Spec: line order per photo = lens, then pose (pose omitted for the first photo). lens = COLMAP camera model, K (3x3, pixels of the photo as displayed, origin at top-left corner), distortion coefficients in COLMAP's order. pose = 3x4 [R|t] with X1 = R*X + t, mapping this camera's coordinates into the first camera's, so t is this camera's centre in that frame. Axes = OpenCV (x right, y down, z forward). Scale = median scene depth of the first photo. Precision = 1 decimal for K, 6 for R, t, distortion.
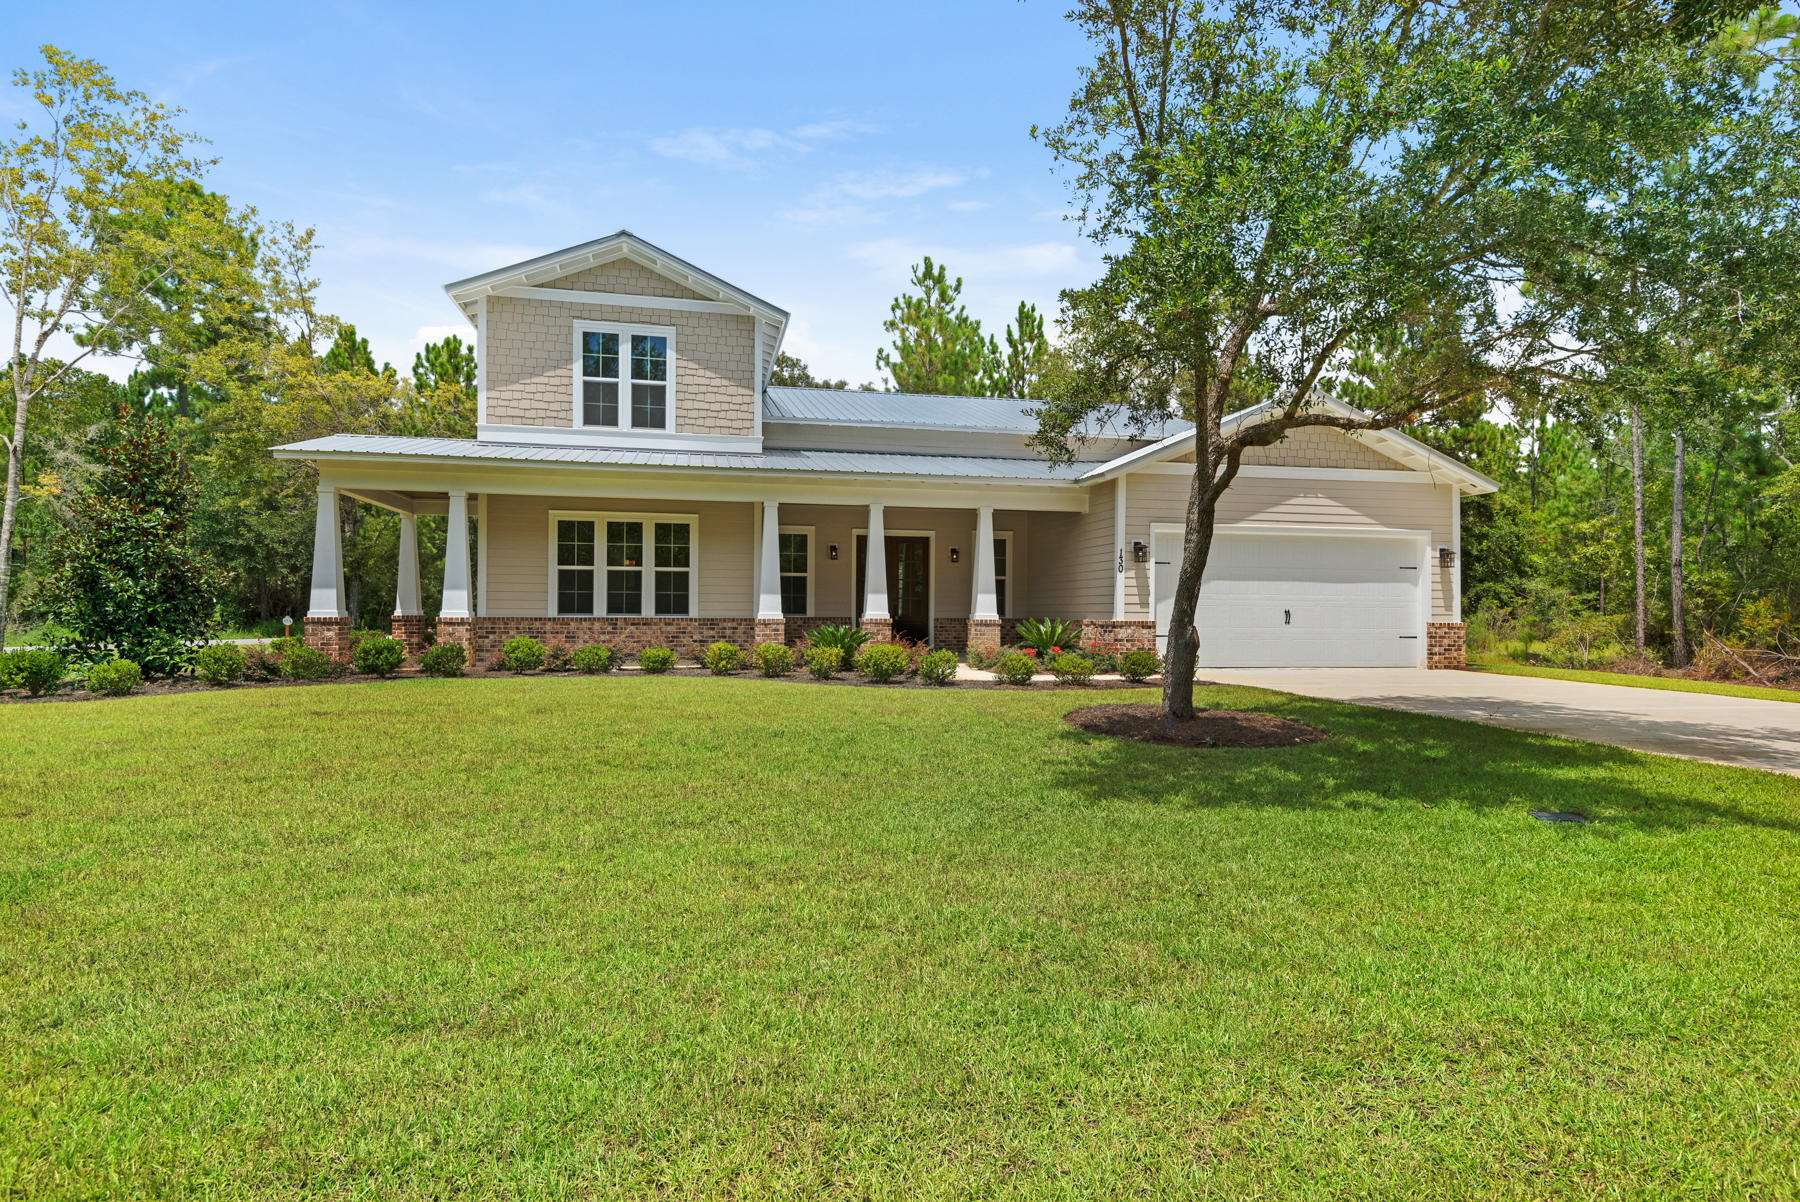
lens RADIAL K [[970.3, 0, 867.9], [0, 970.3, 600.3], [0, 0, 1]] dist [0.026819, -0.000493]
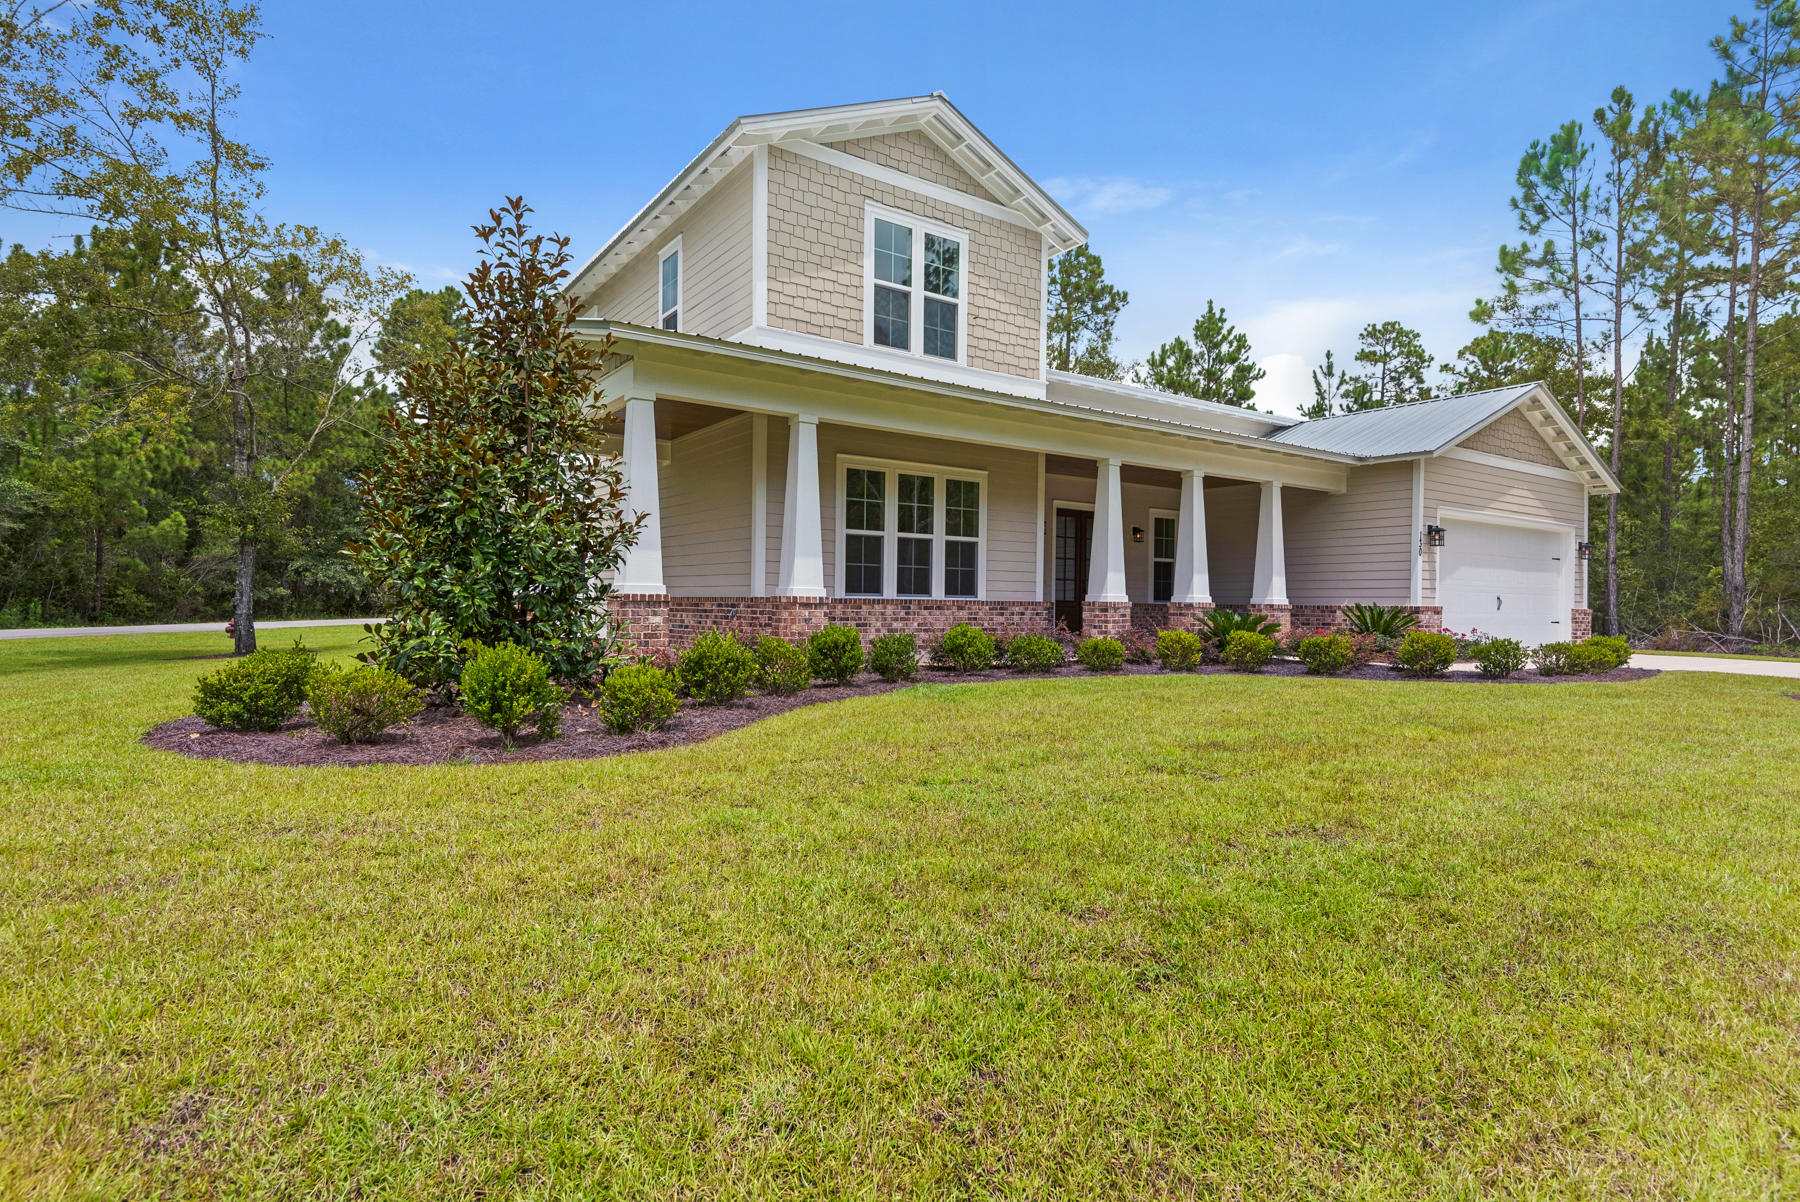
lens RADIAL K [[970.3, 0, 867.9], [0, 970.3, 600.3], [0, 0, 1]] dist [0.026819, -0.000493]
pose [[0.918030, 0.006494, 0.396458, -0.588299], [-0.009541, 0.999938, 0.005715, 0.014356], [-0.396397, -0.009029, 0.918035, 0.307916]]
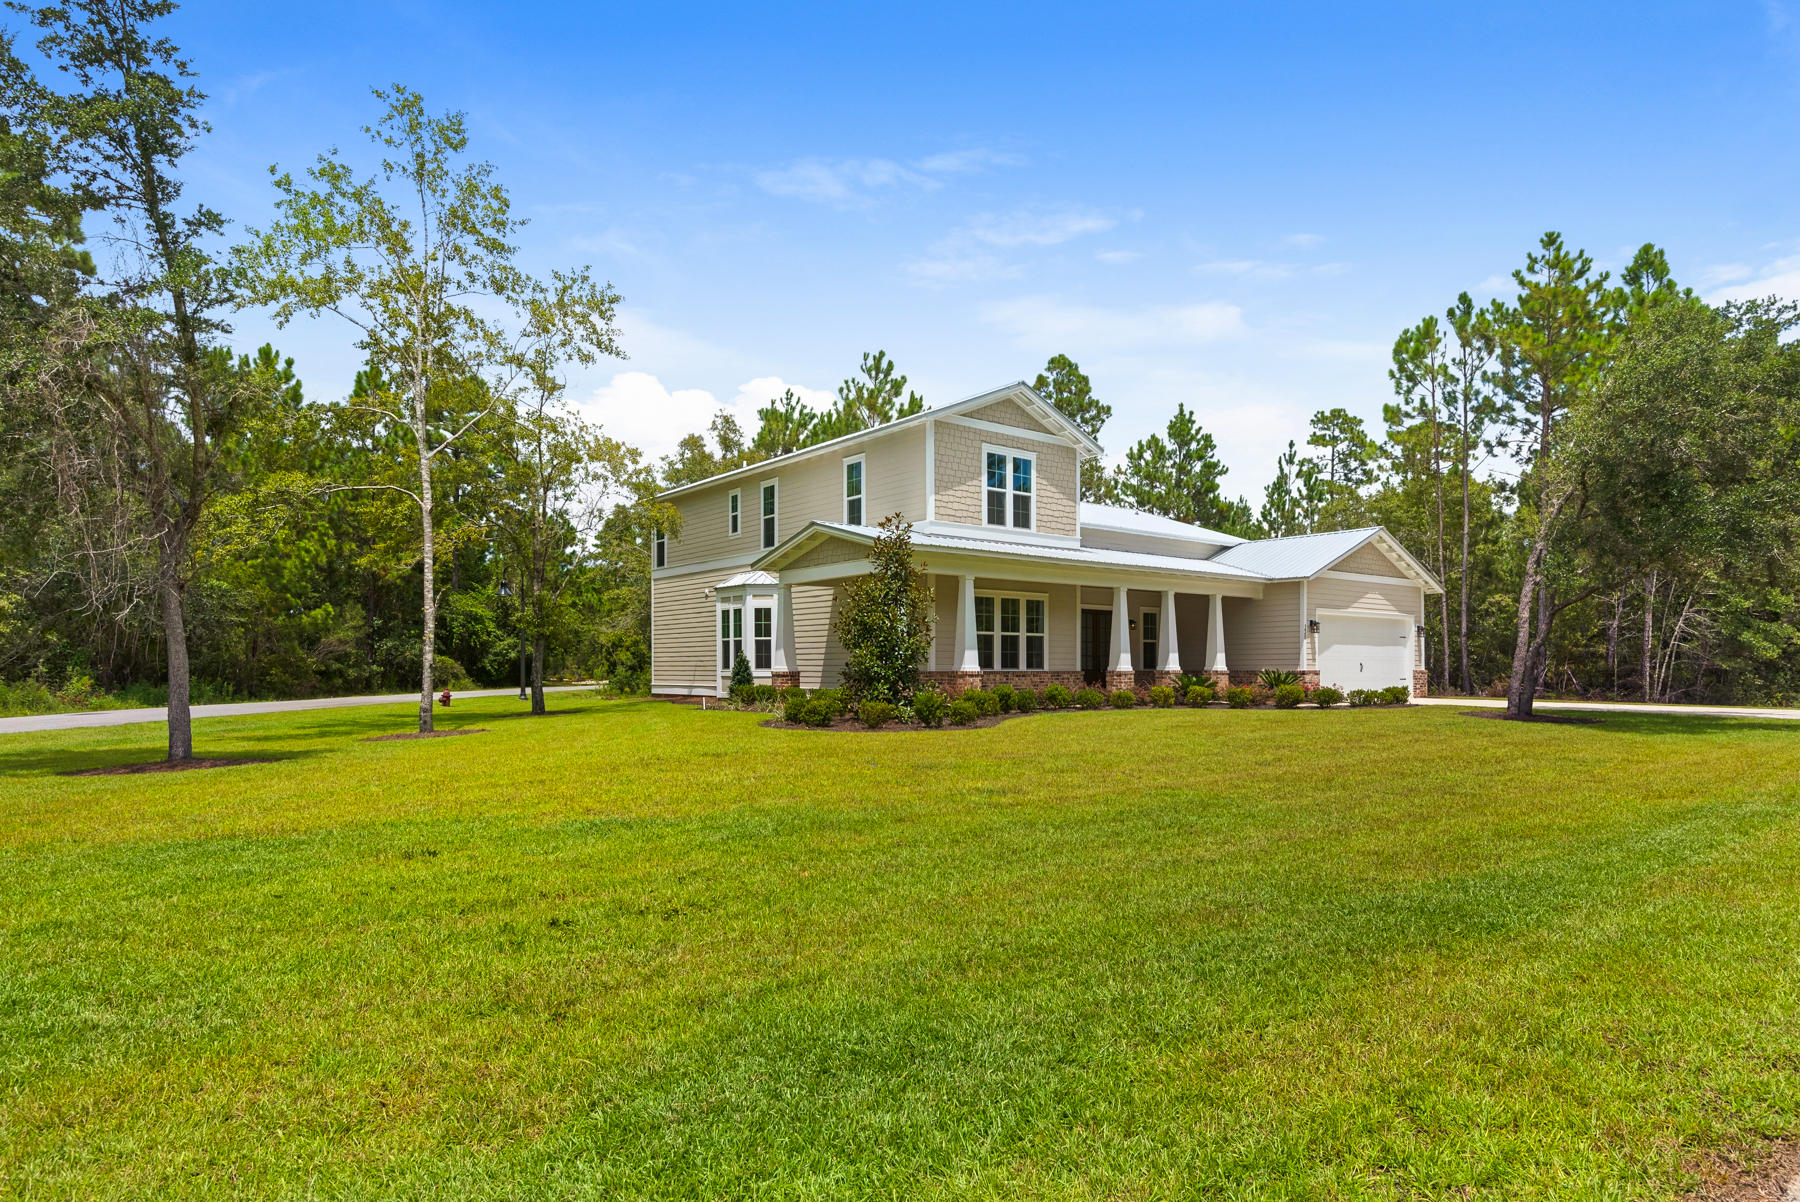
lens RADIAL K [[1075.6, 0, 899.4], [0, 1075.6, 654.7], [0, 0, 1]] dist [0.036748, 0.000068]
pose [[0.883967, -0.001528, 0.467548, -1.063192], [0.003172, 0.999991, -0.002729, -0.000917], [-0.467539, 0.003895, 0.883964, -0.218478]]
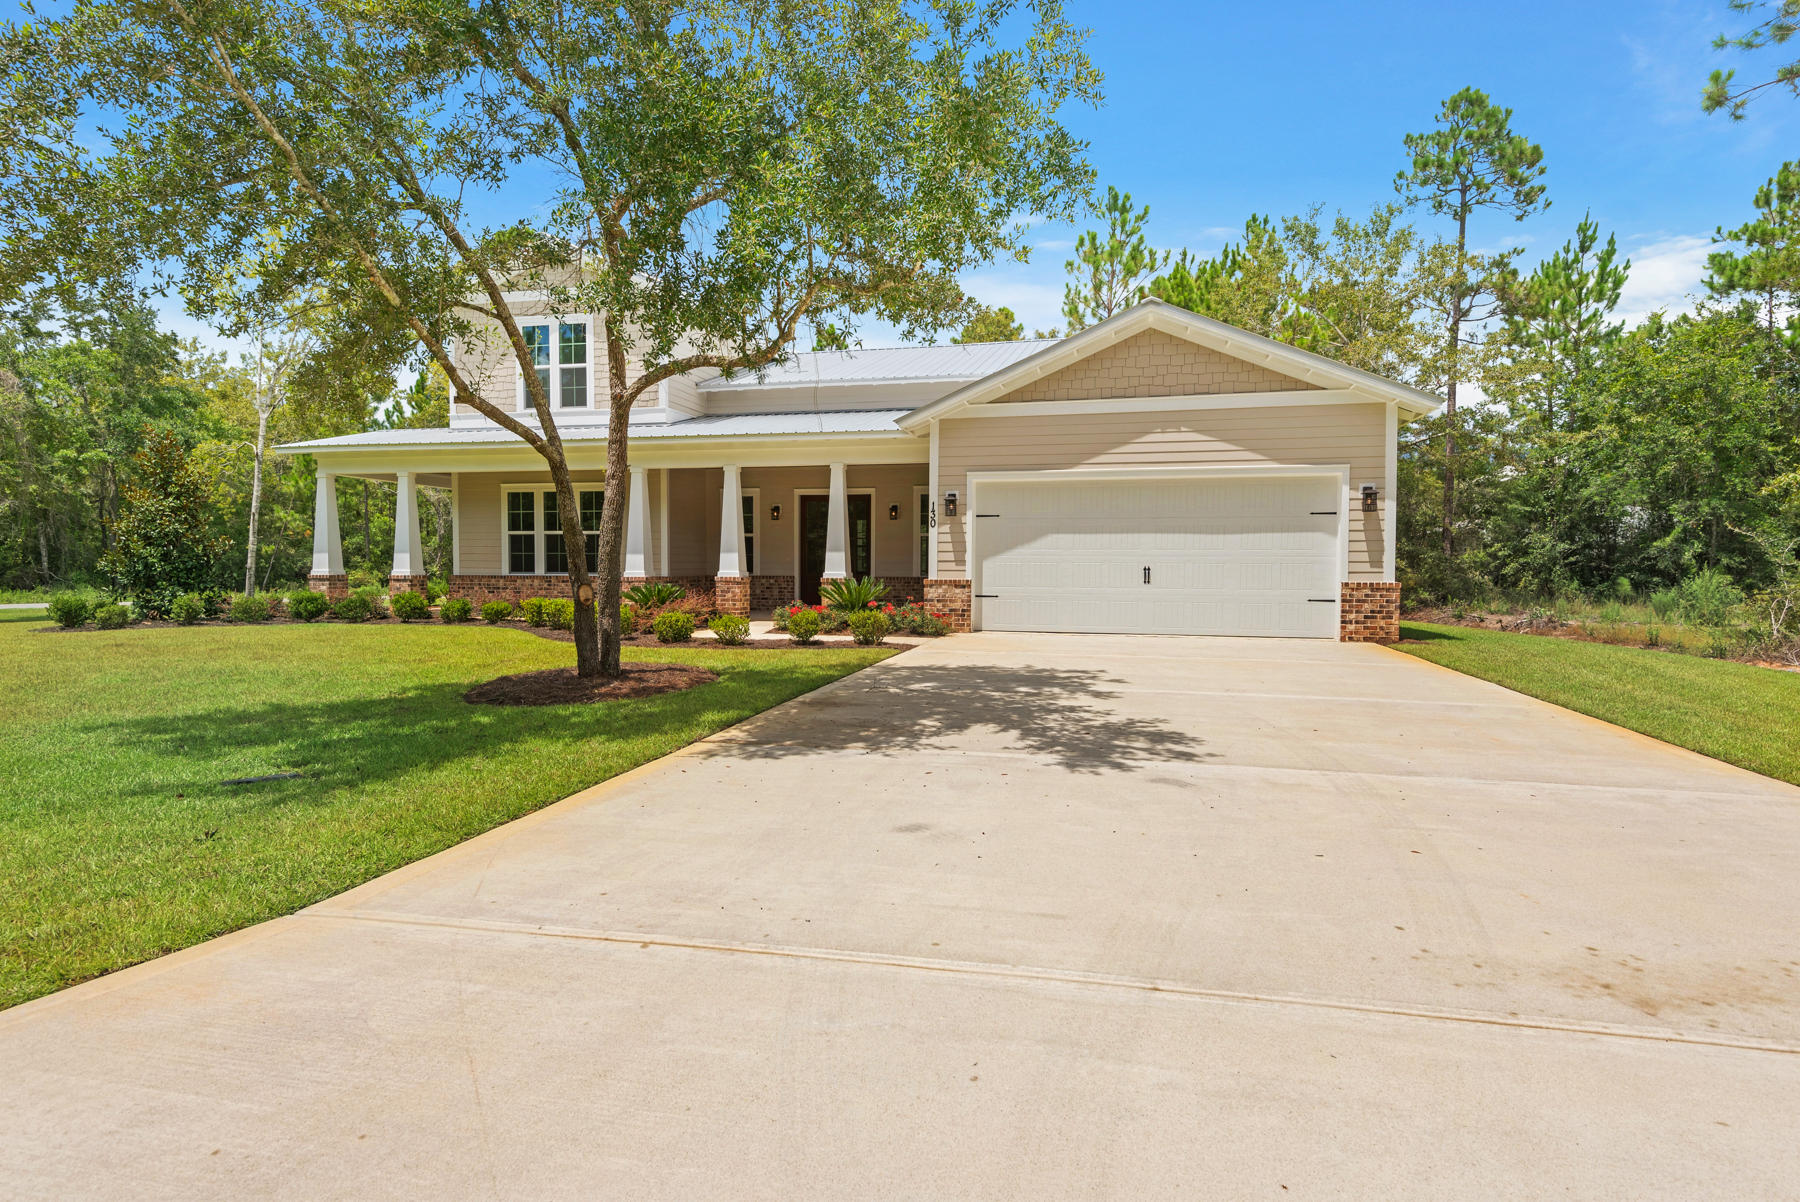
lens RADIAL K [[970.3, 0, 867.9], [0, 970.3, 600.3], [0, 0, 1]] dist [0.026819, -0.000493]
pose [[0.900729, 0.011388, -0.434232, 0.573185], [0.005987, 0.999236, 0.038624, 0.004630], [0.434340, -0.037390, 0.899973, 0.127648]]
